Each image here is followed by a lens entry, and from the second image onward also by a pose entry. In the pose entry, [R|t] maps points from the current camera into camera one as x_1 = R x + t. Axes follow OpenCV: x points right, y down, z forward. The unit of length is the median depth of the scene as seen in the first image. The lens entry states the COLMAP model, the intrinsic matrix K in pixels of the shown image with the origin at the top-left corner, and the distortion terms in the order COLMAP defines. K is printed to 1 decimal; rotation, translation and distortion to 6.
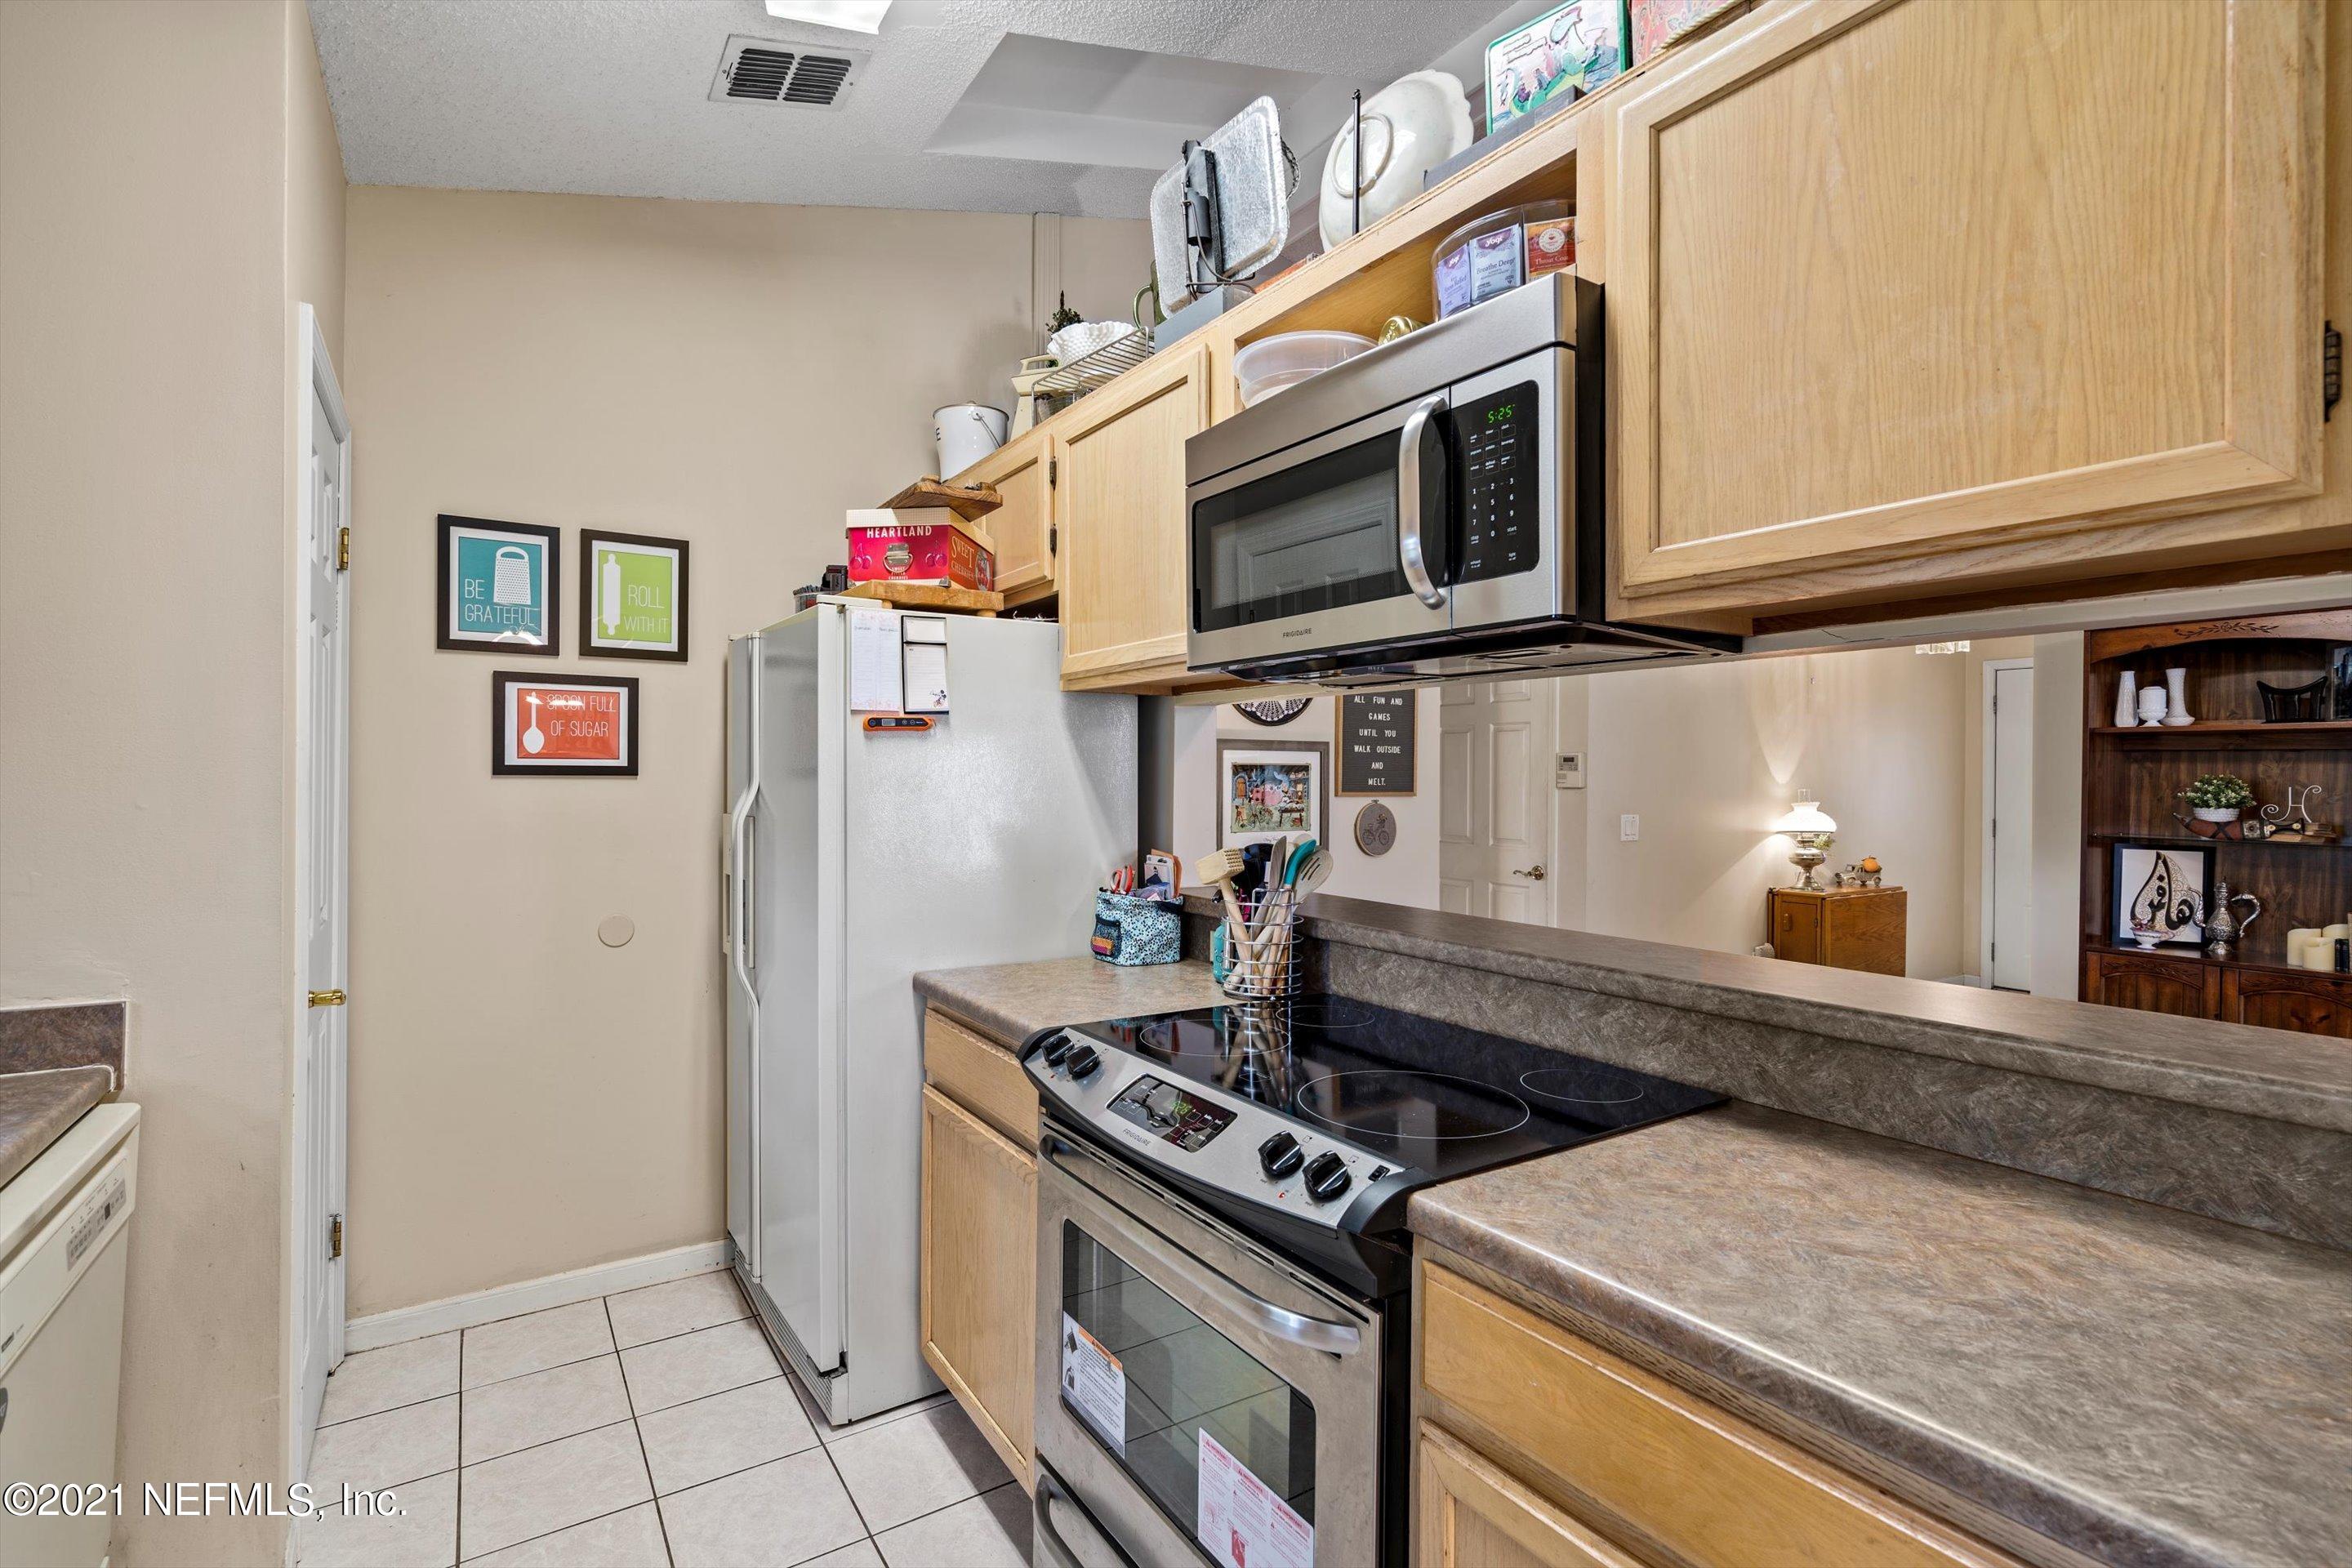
lens RADIAL K [[1082.2, 0, 1168.3], [0, 1082.2, 777.7], [0, 0, 1]] dist [-0.001565, -0.000054]
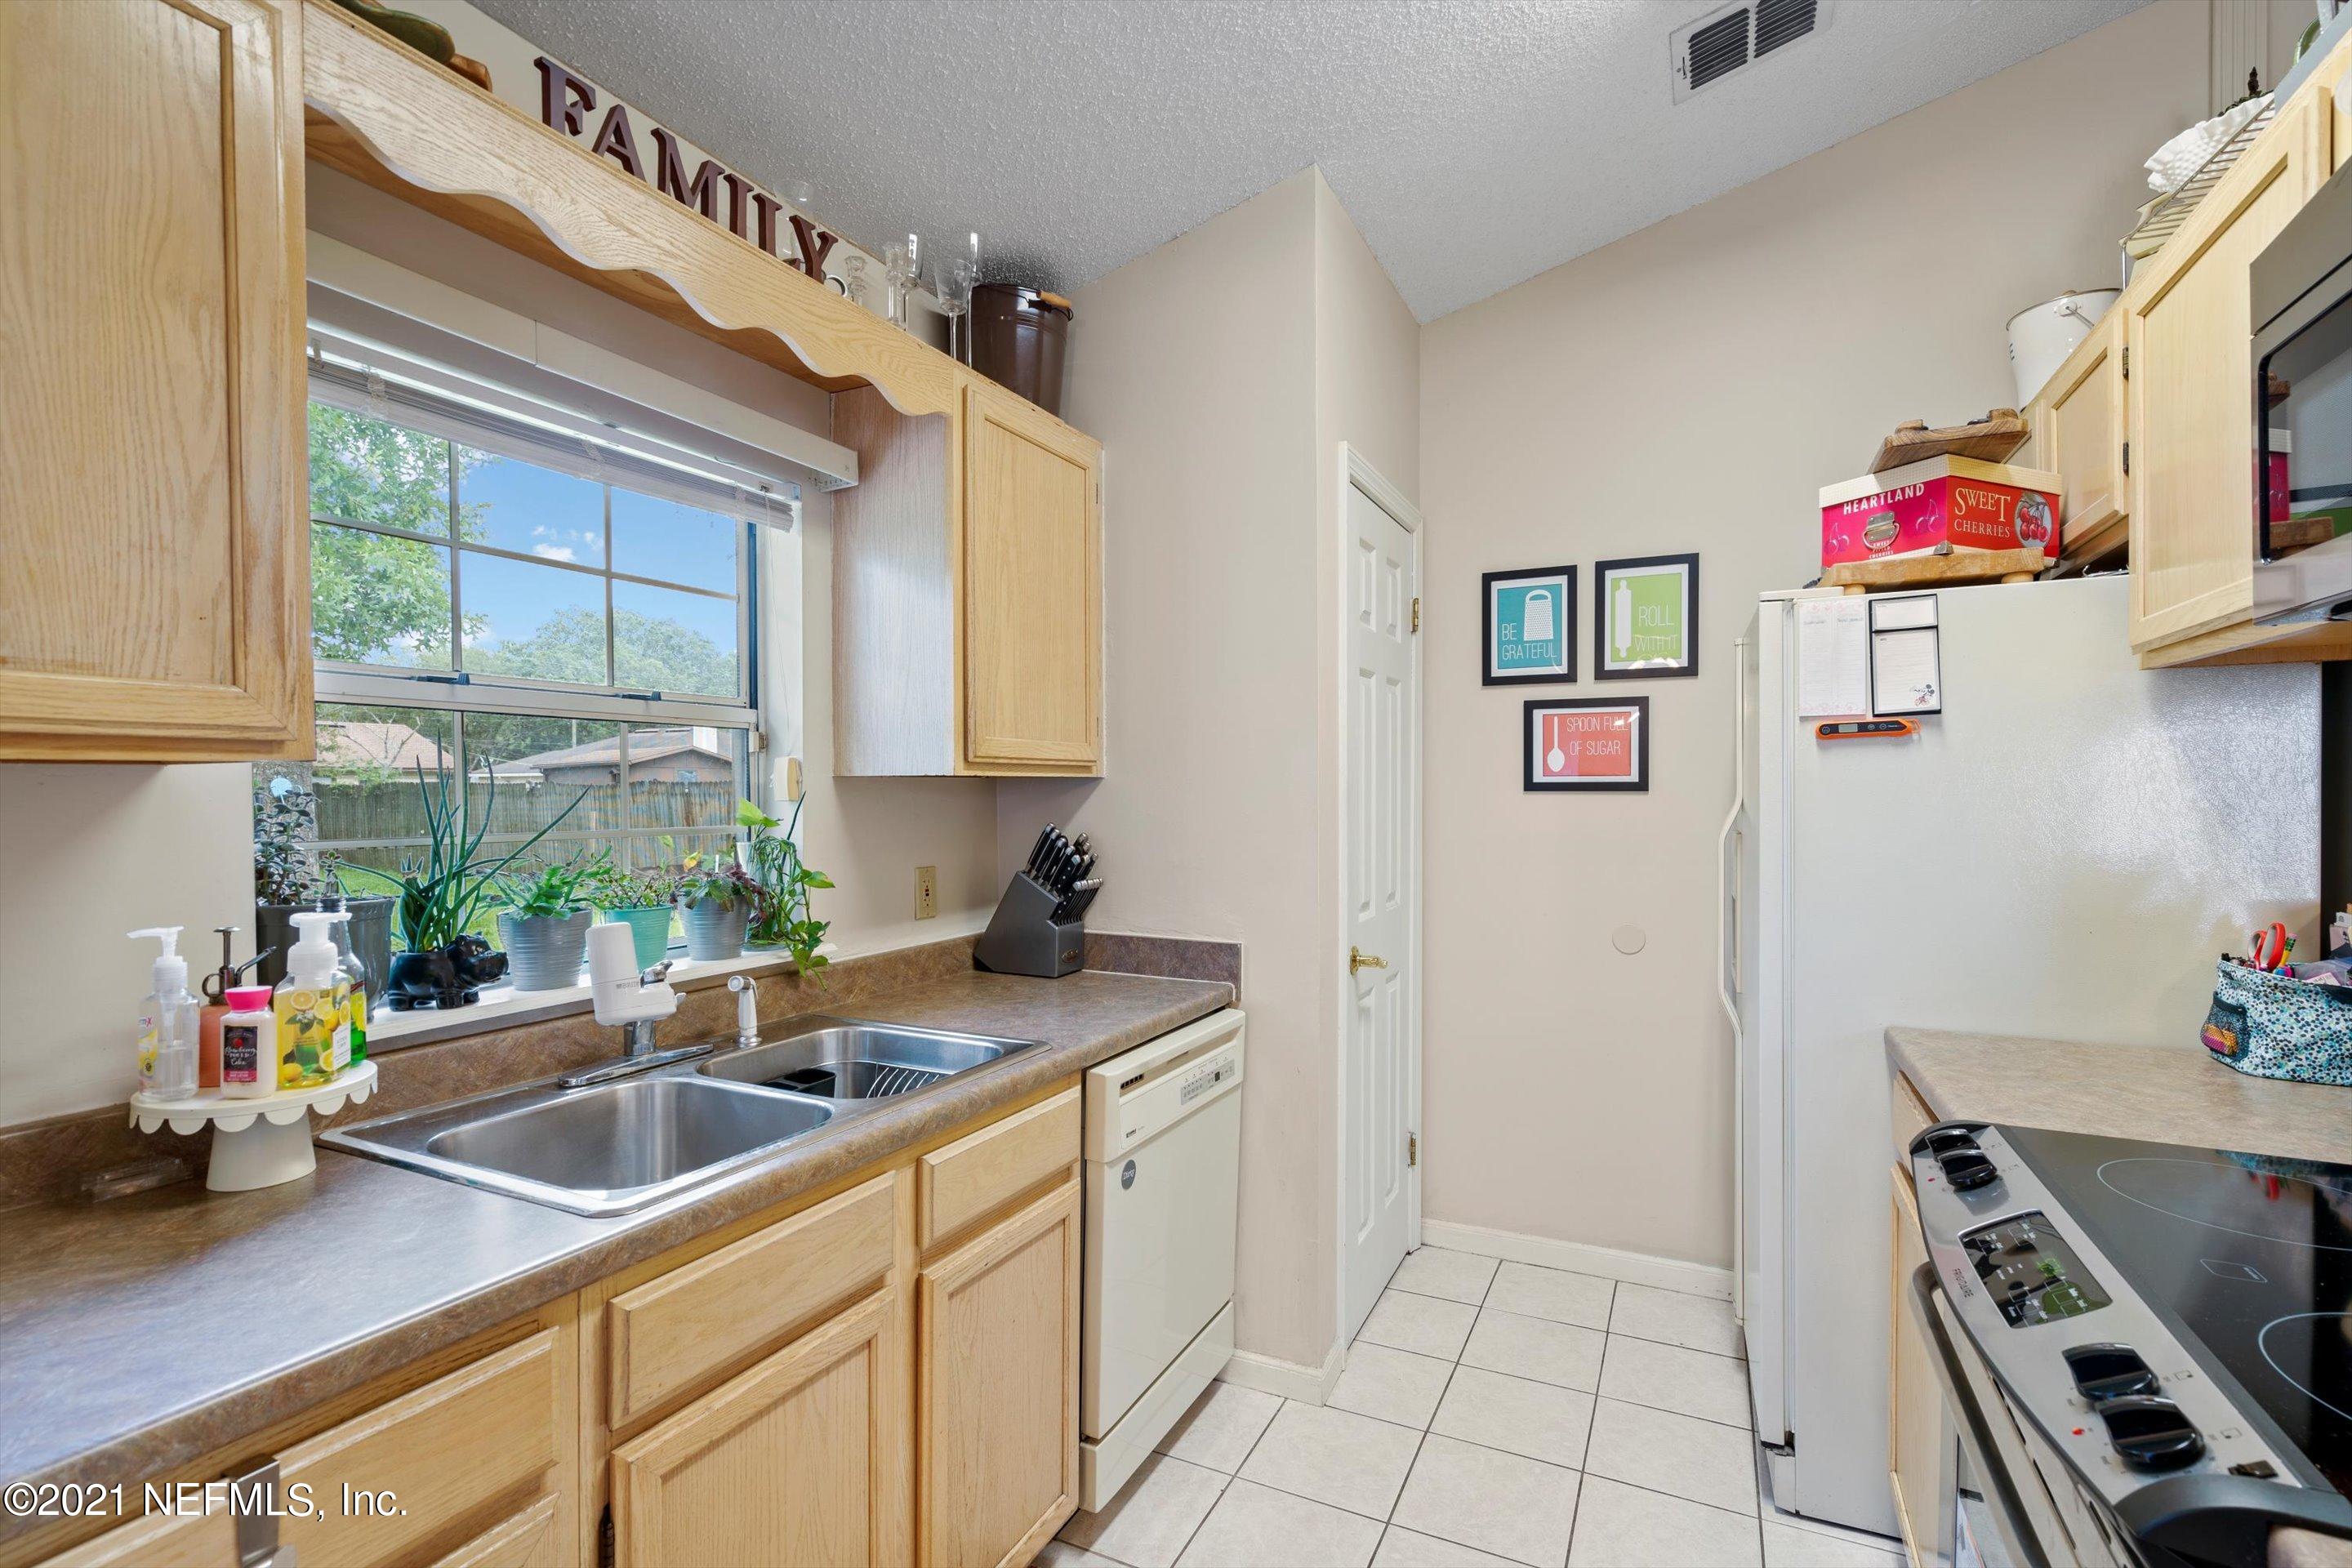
lens RADIAL K [[1079.3, 0, 1174.3], [0, 1079.3, 806.5], [0, 0, 1]] dist [-0.001077, 0.000283]
pose [[0.515590, 0.007934, -0.856799, 0.179371], [0.004279, 0.999921, 0.011835, -0.001411], [0.856825, -0.009768, 0.515515, 0.093031]]
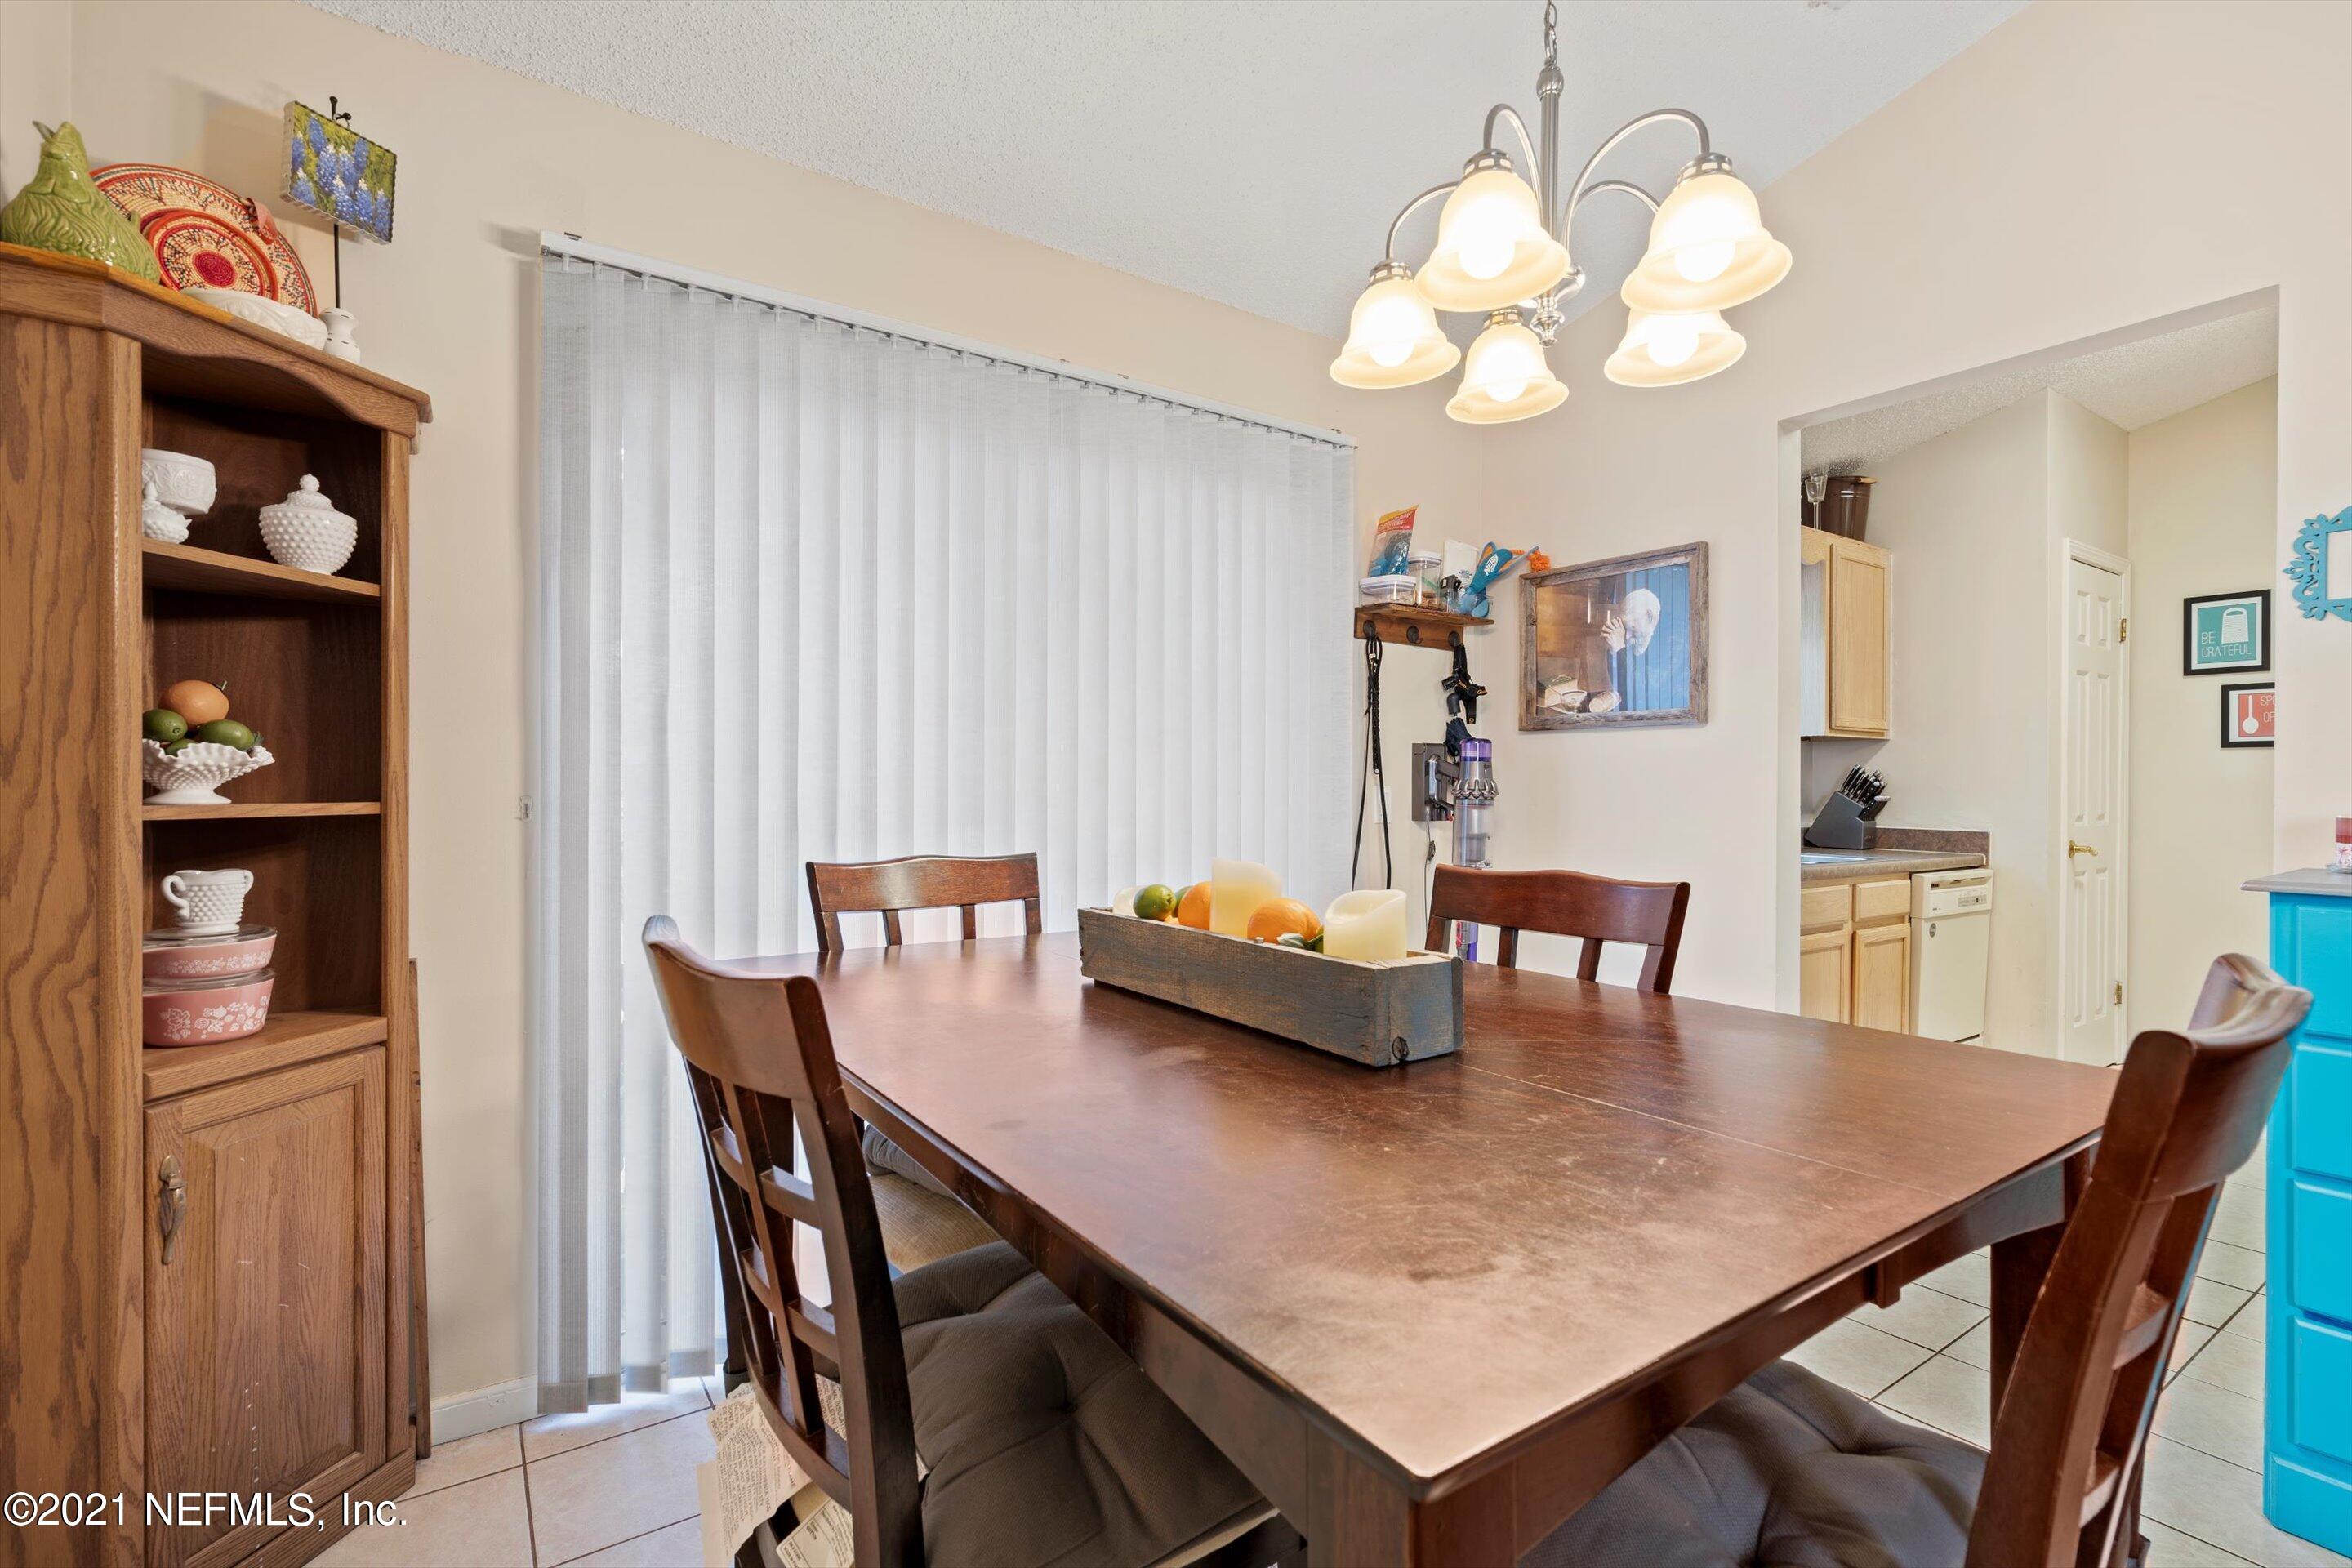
lens RADIAL K [[1068.1, 0, 1176.0], [0, 1068.1, 784.0], [0, 0, 1]] dist [-0.001113, -0.000194]
pose [[0.025818, -0.001392, -0.999666, 1.030651], [-0.004518, 0.999989, -0.001509, 0.066700], [0.999656, 0.004555, 0.025812, -0.685003]]
